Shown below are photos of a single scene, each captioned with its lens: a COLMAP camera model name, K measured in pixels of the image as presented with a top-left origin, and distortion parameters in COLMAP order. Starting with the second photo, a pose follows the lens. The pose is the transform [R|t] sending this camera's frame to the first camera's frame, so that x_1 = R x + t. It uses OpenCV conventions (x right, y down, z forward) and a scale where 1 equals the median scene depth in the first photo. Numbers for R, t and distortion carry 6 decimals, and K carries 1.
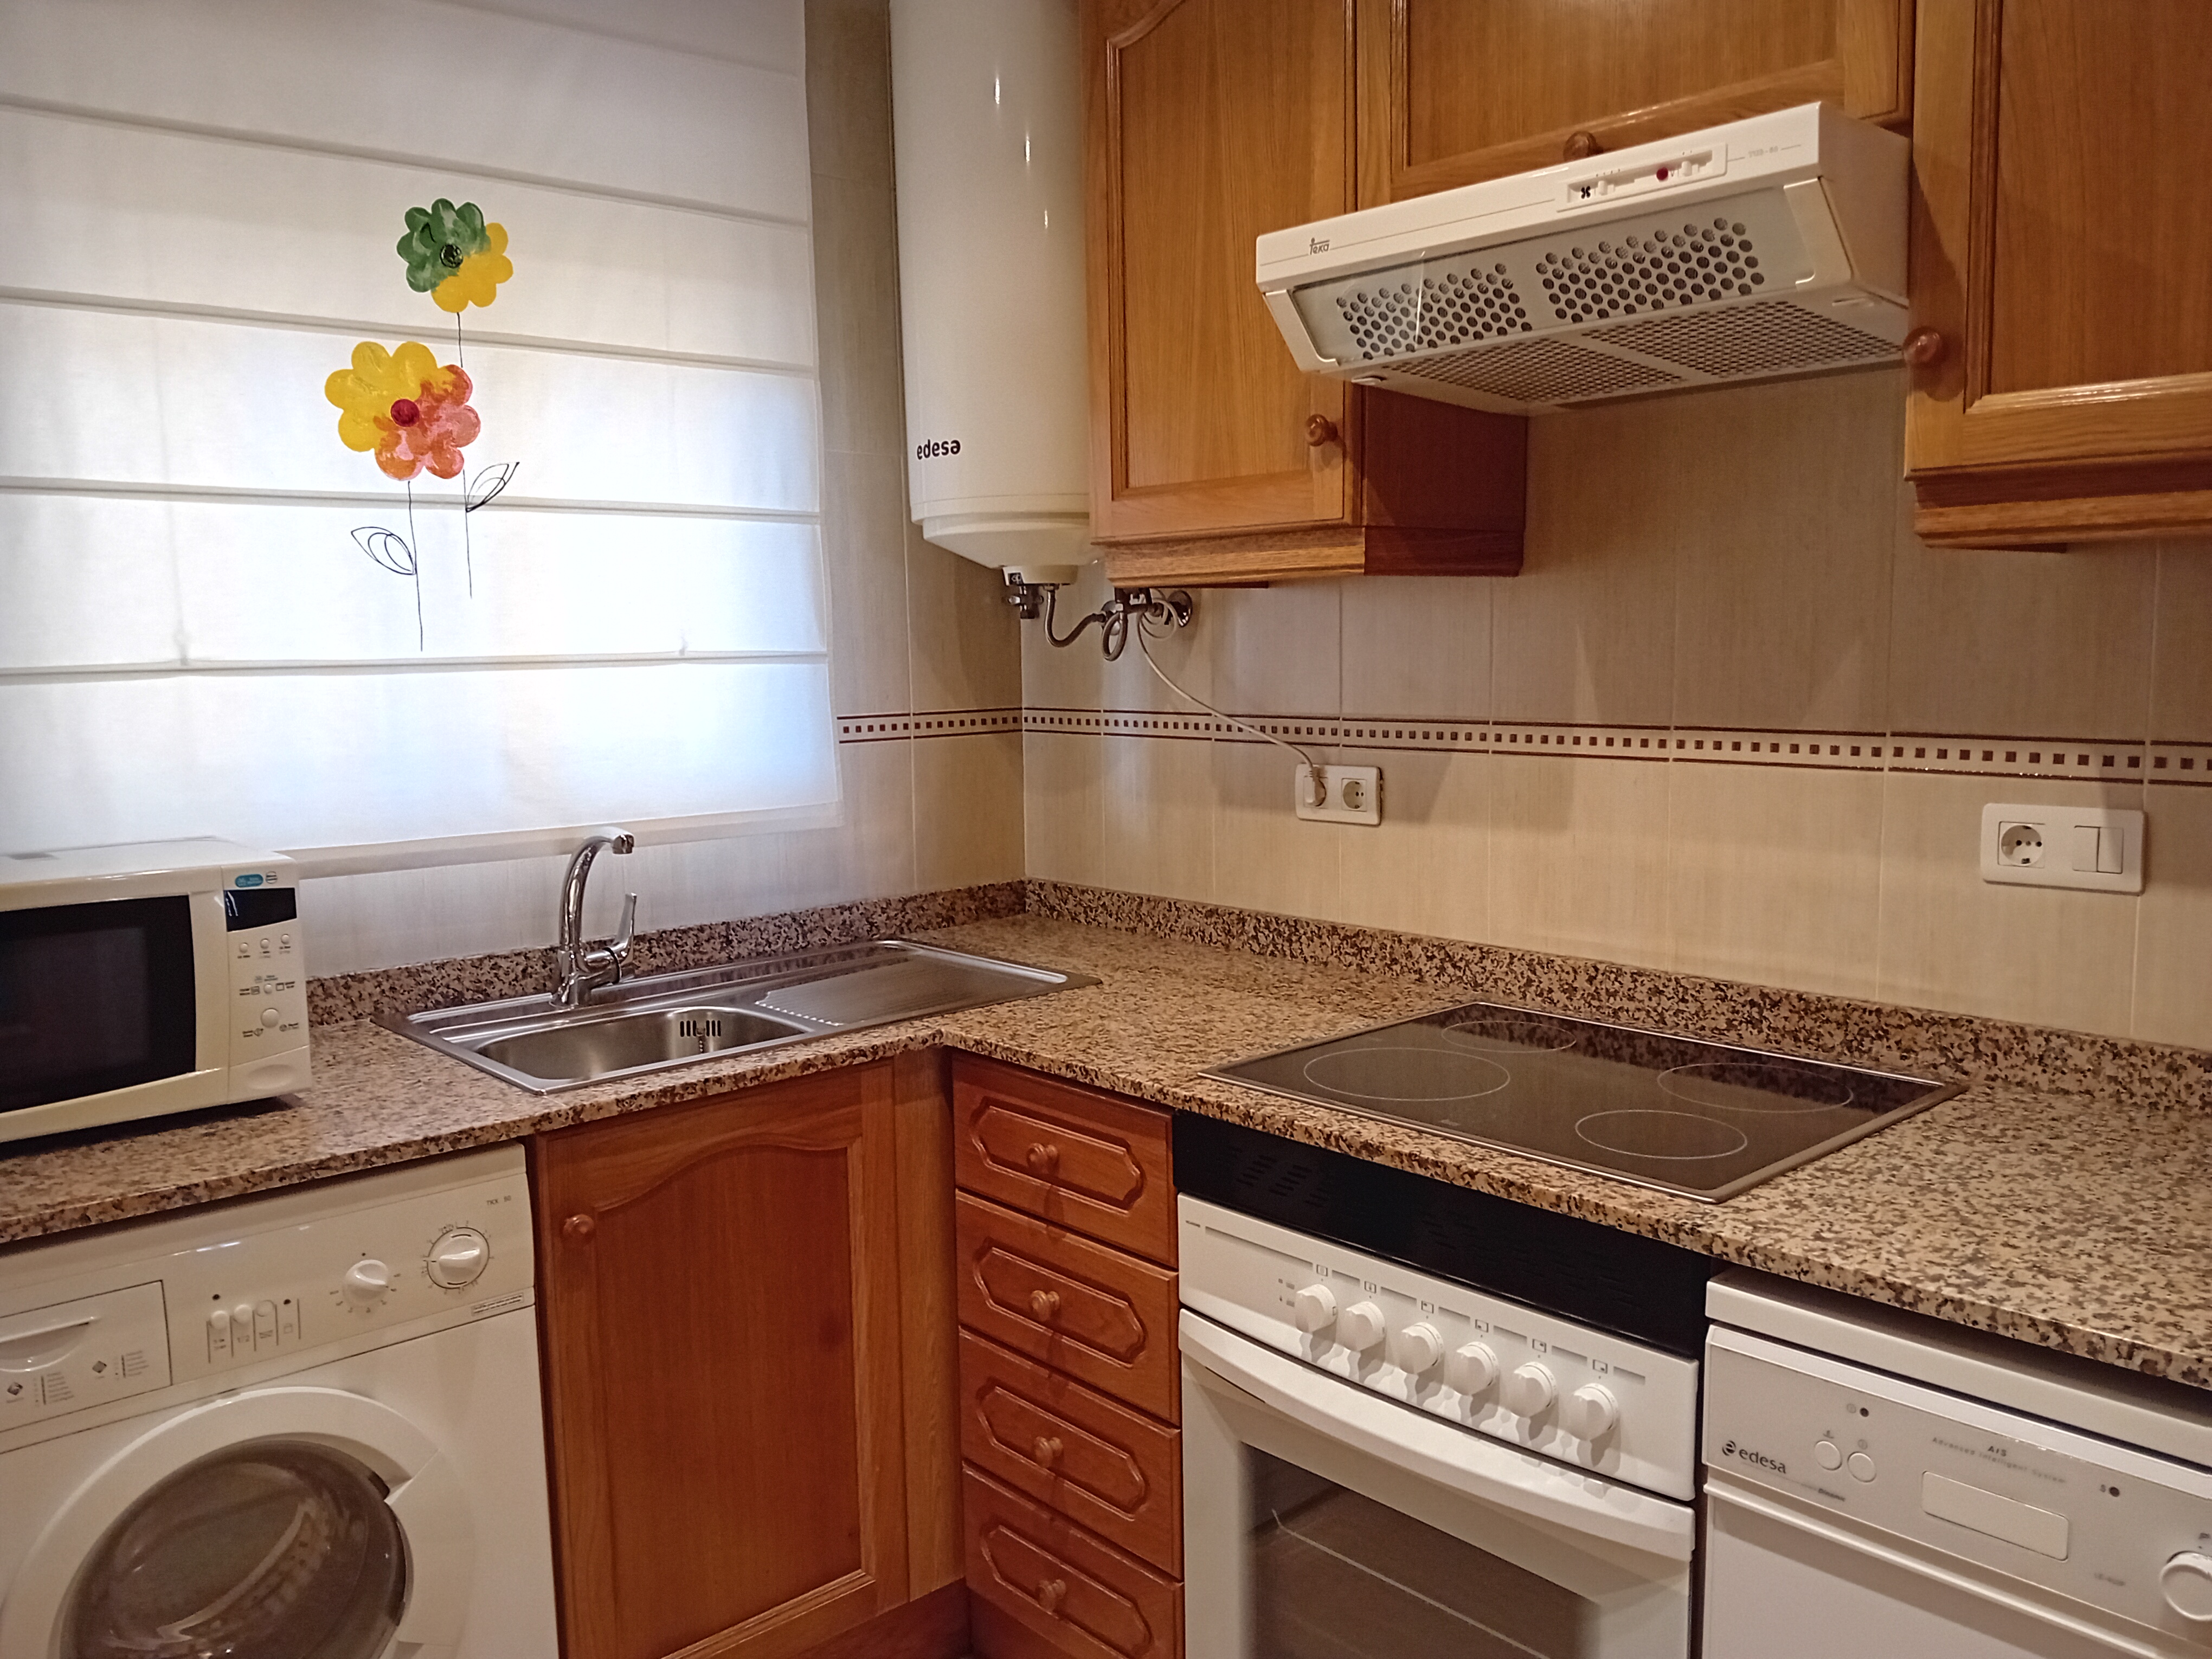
lens RADIAL K [[1719.4, 0, 1100.2], [0, 1719.4, 838.5], [0, 0, 1]] dist [0.070694, -0.148433]
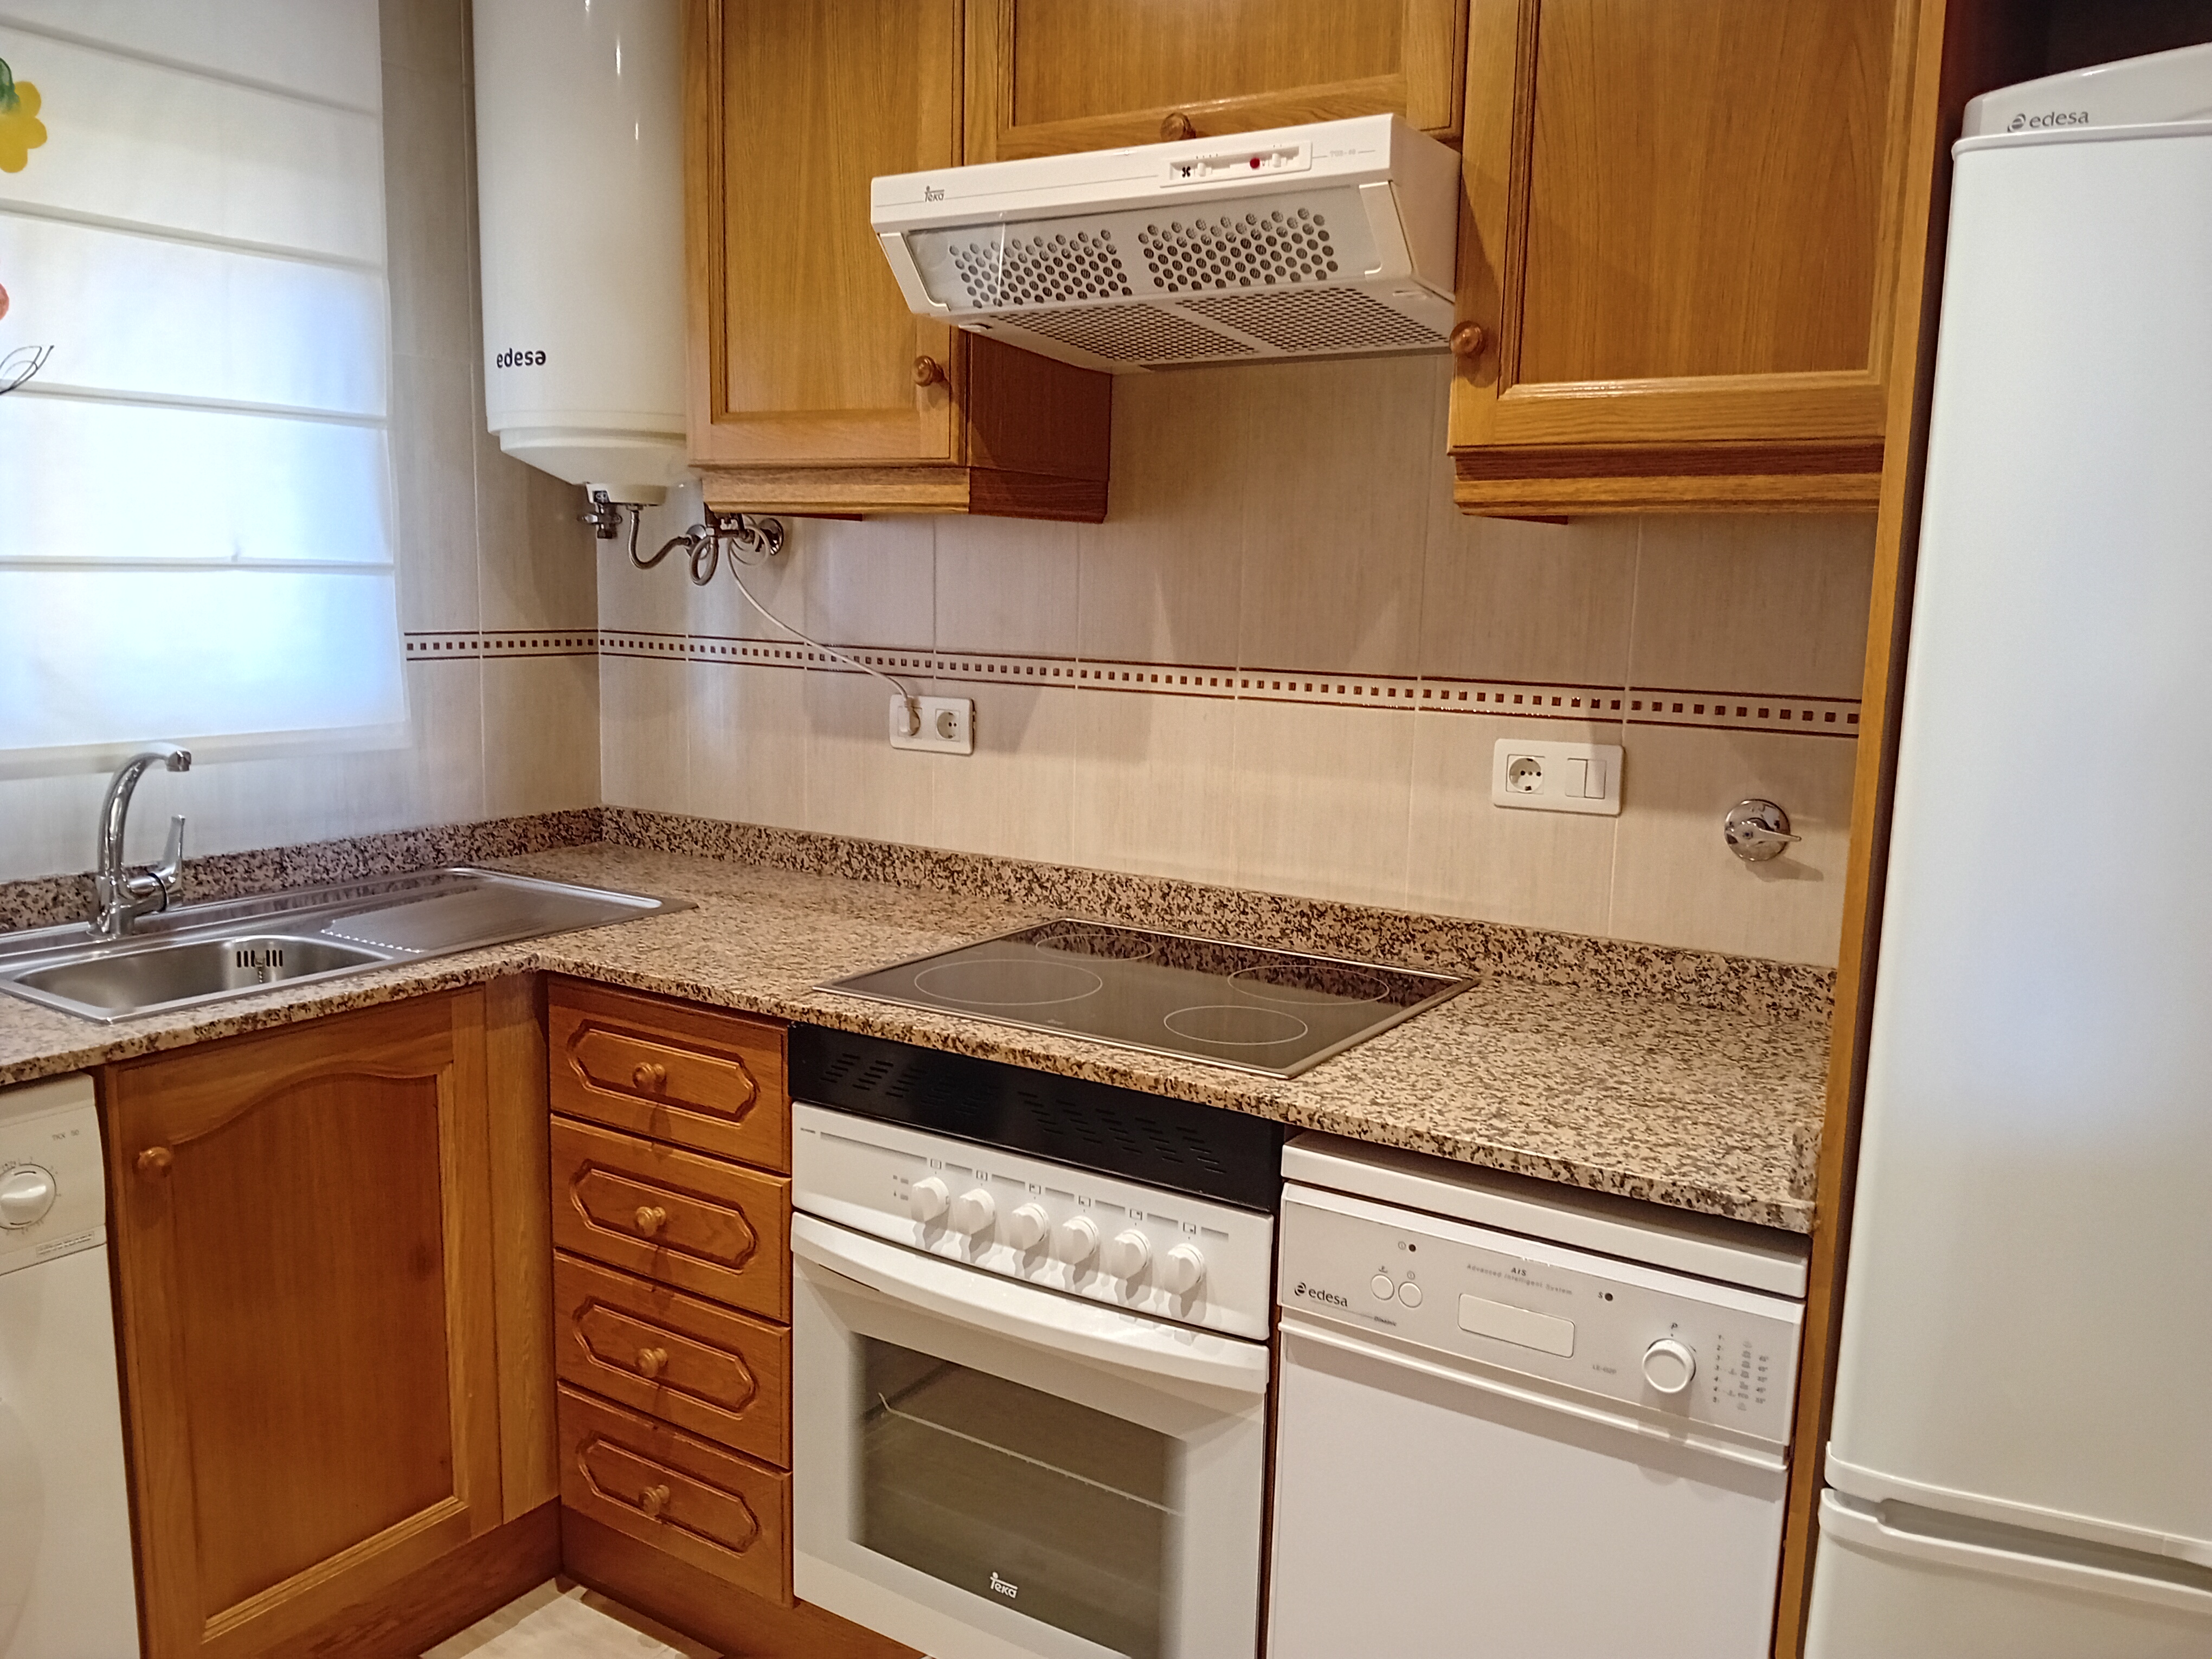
lens RADIAL K [[1719.4, 0, 1105.6], [0, 1719.4, 838.7], [0, 0, 1]] dist [0.070694, -0.148433]
pose [[0.963168, 0.000970, 0.268900, -0.051310], [-0.010269, 0.999397, 0.033175, 0.010407], [-0.268706, -0.034714, 0.962597, -0.045141]]
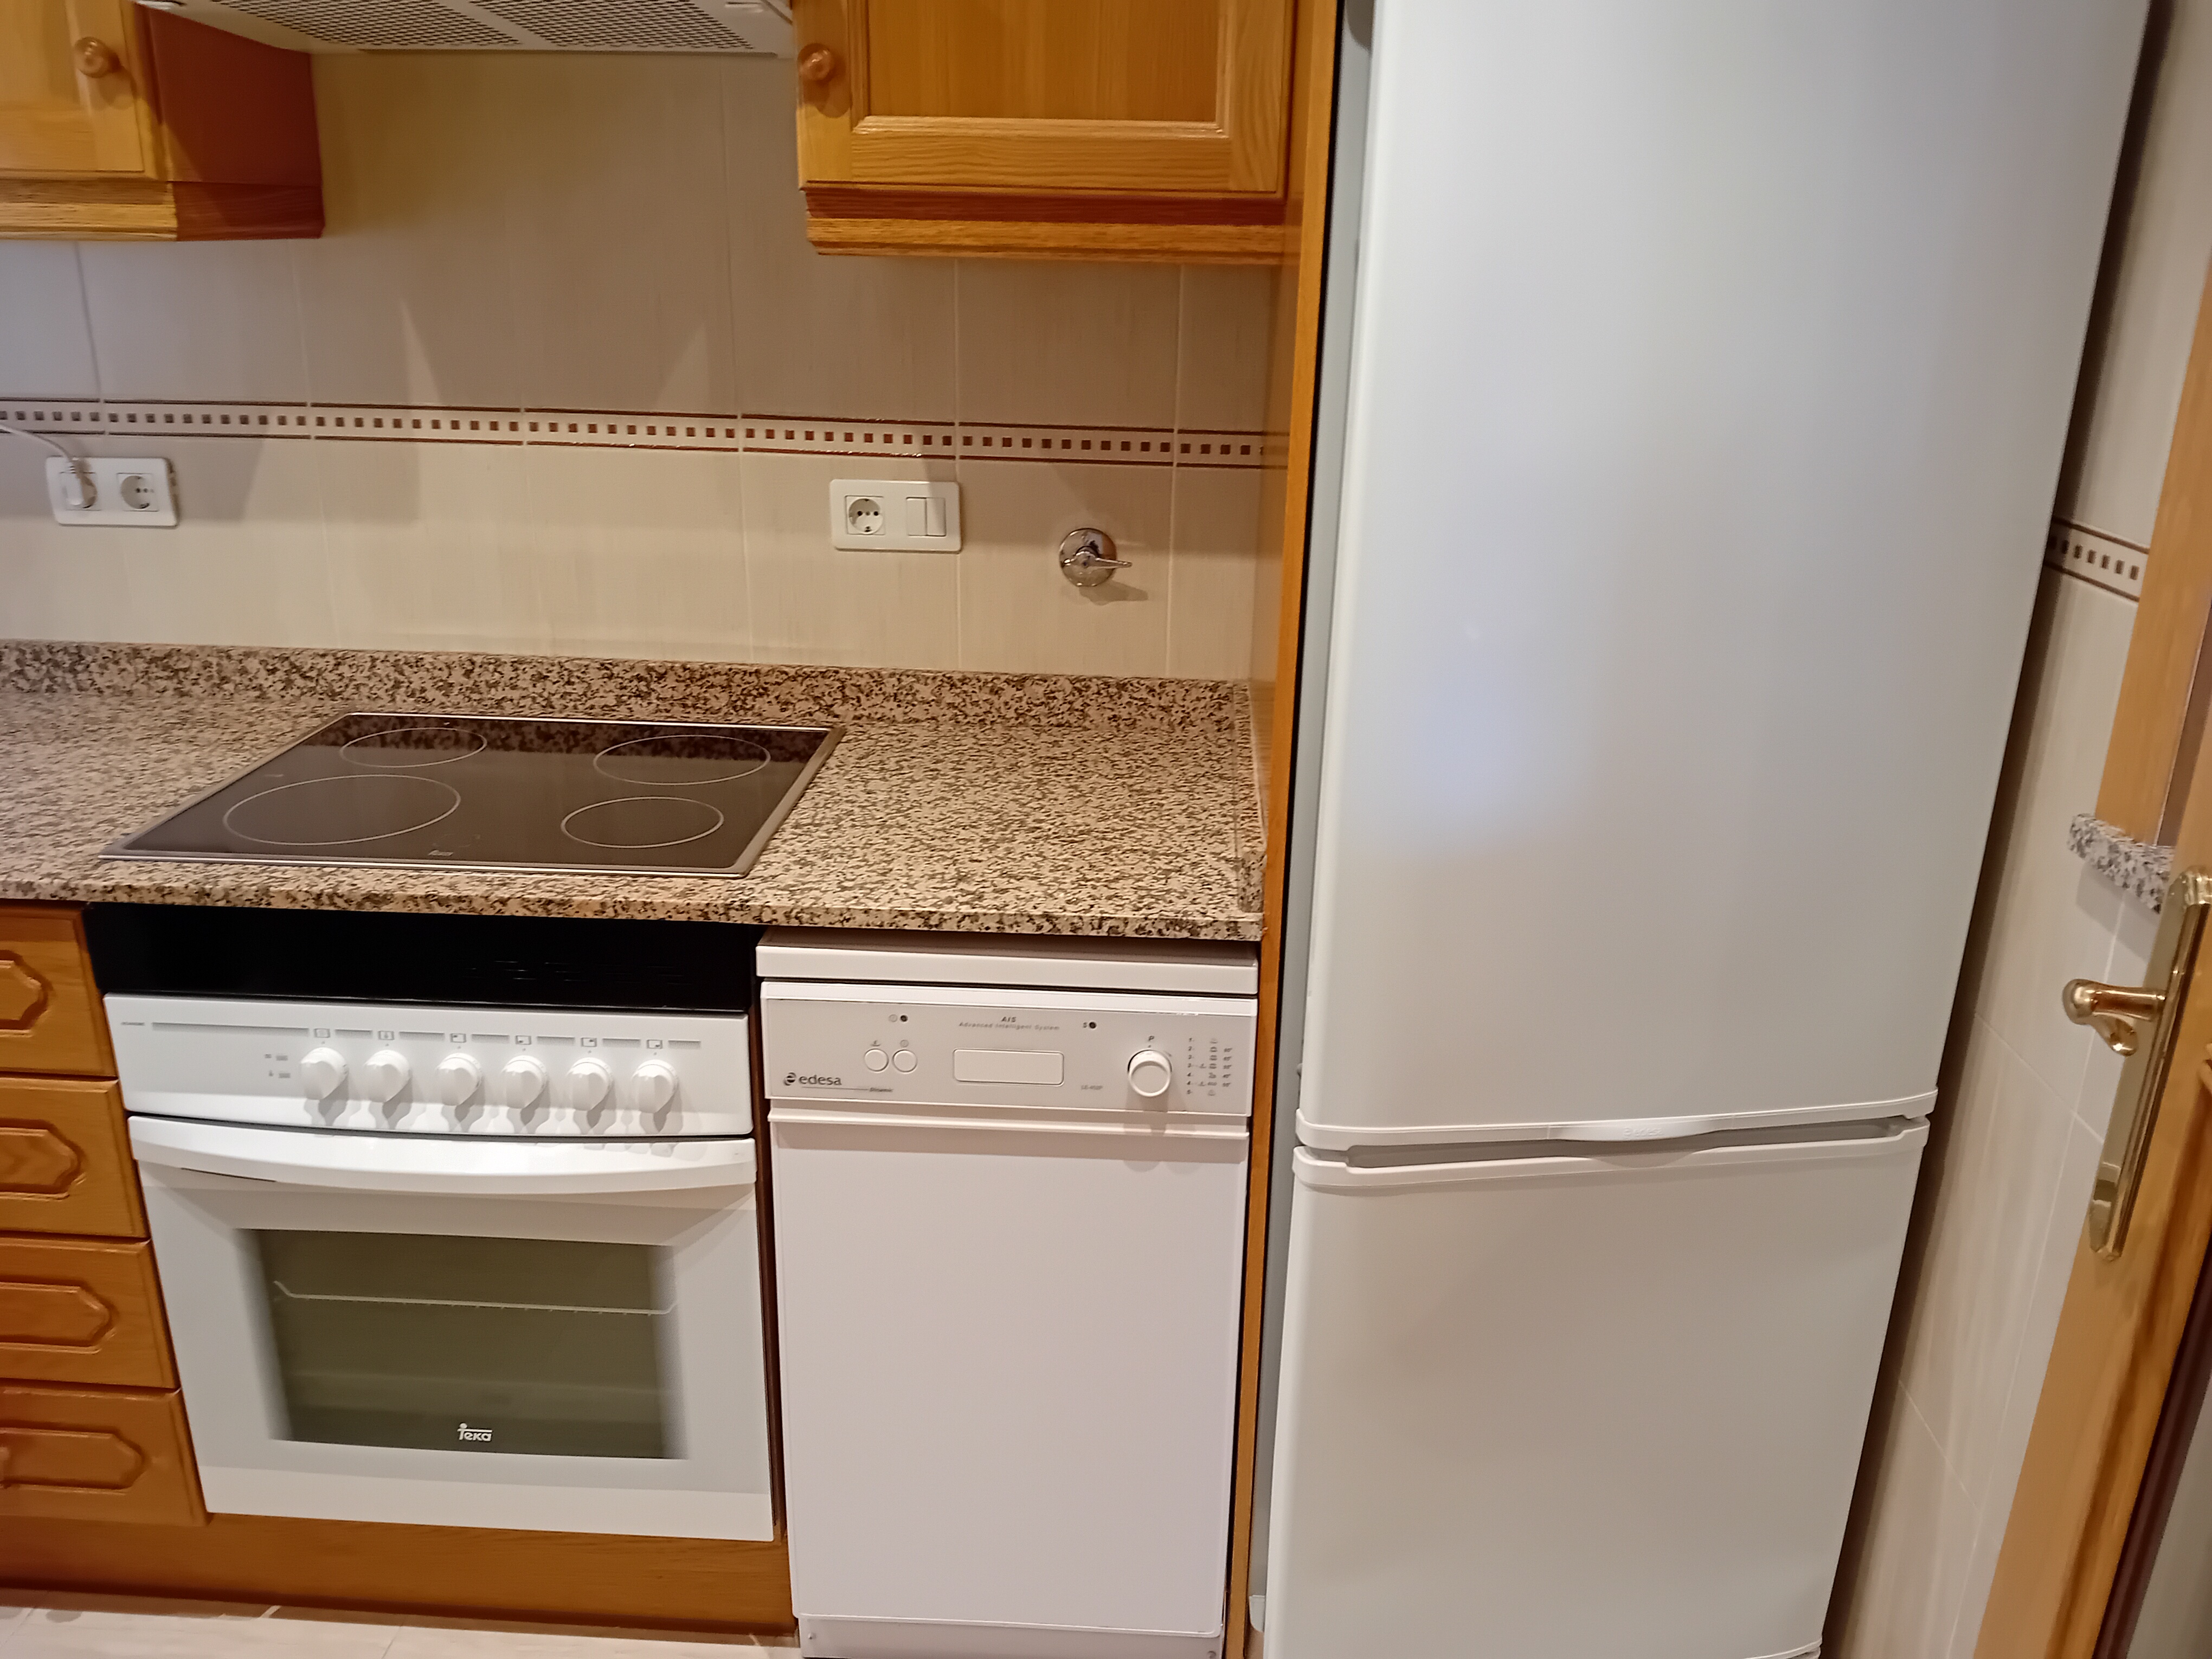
lens RADIAL K [[1719.4, 0, 1128.5], [0, 1719.4, 849.1], [0, 0, 1]] dist [0.070694, -0.148433]
pose [[0.693415, -0.208918, 0.689586, -0.174105], [0.048967, 0.968494, 0.244177, -0.049039], [-0.718873, -0.135549, 0.681798, 0.049067]]
